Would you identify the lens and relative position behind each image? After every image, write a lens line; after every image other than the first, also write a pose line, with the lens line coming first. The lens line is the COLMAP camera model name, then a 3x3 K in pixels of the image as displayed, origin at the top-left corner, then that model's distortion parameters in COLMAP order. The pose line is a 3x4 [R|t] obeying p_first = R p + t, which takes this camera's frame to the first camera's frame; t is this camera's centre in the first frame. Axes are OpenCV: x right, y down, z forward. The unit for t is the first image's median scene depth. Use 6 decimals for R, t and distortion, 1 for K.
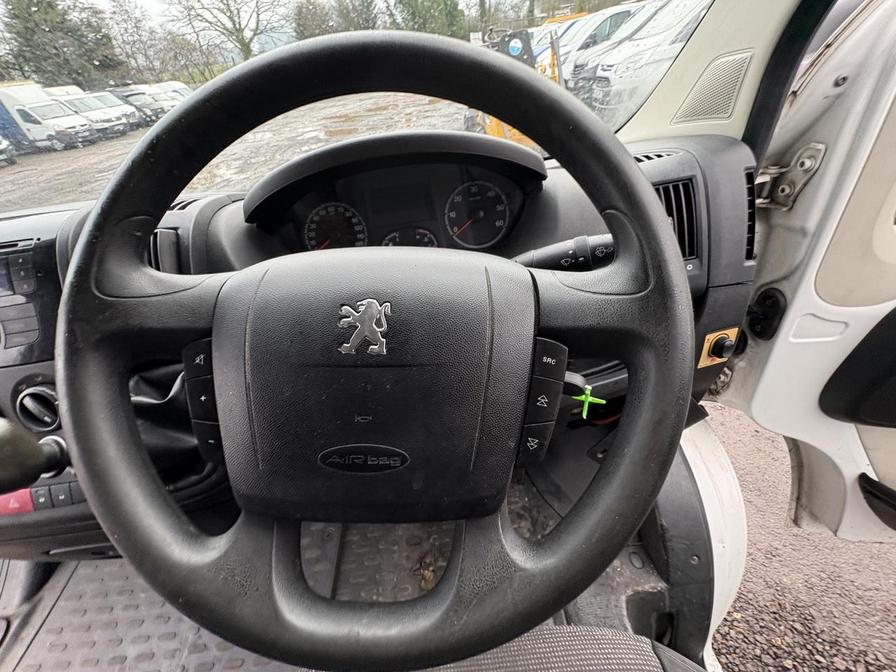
lens RADIAL K [[356.8, 0, 450.2], [0, 356.8, 332.8], [0, 0, 1]] dist [-0.001671, 0.000740]
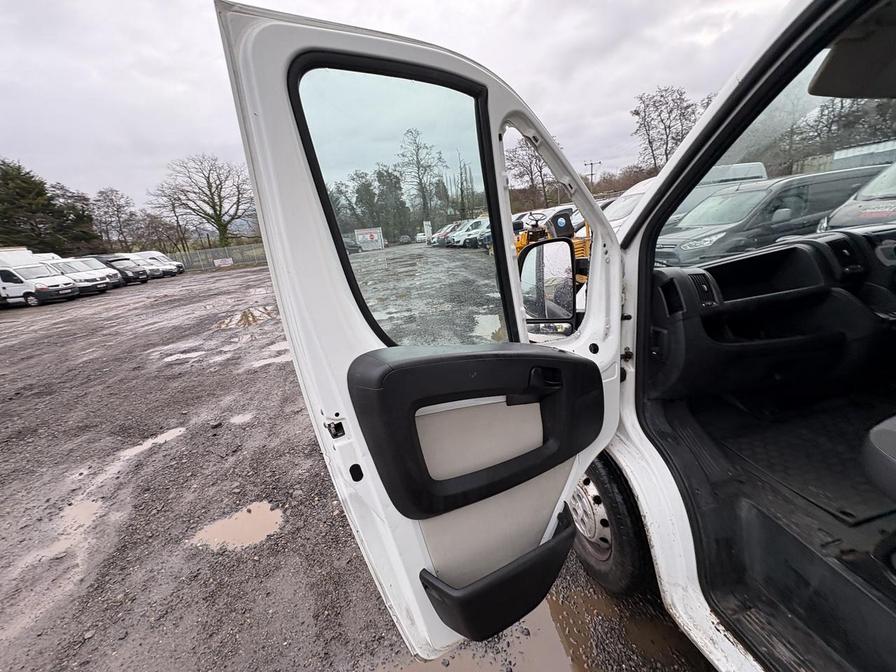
lens RADIAL K [[356.8, 0, 447.0], [0, 356.8, 334.5], [0, 0, 1]] dist [-0.001671, 0.000740]
pose [[0.985483, -0.030251, 0.167055, -0.144492], [0.092617, 0.920468, -0.379684, 0.042193], [-0.142283, 0.389645, 0.909908, -0.028093]]
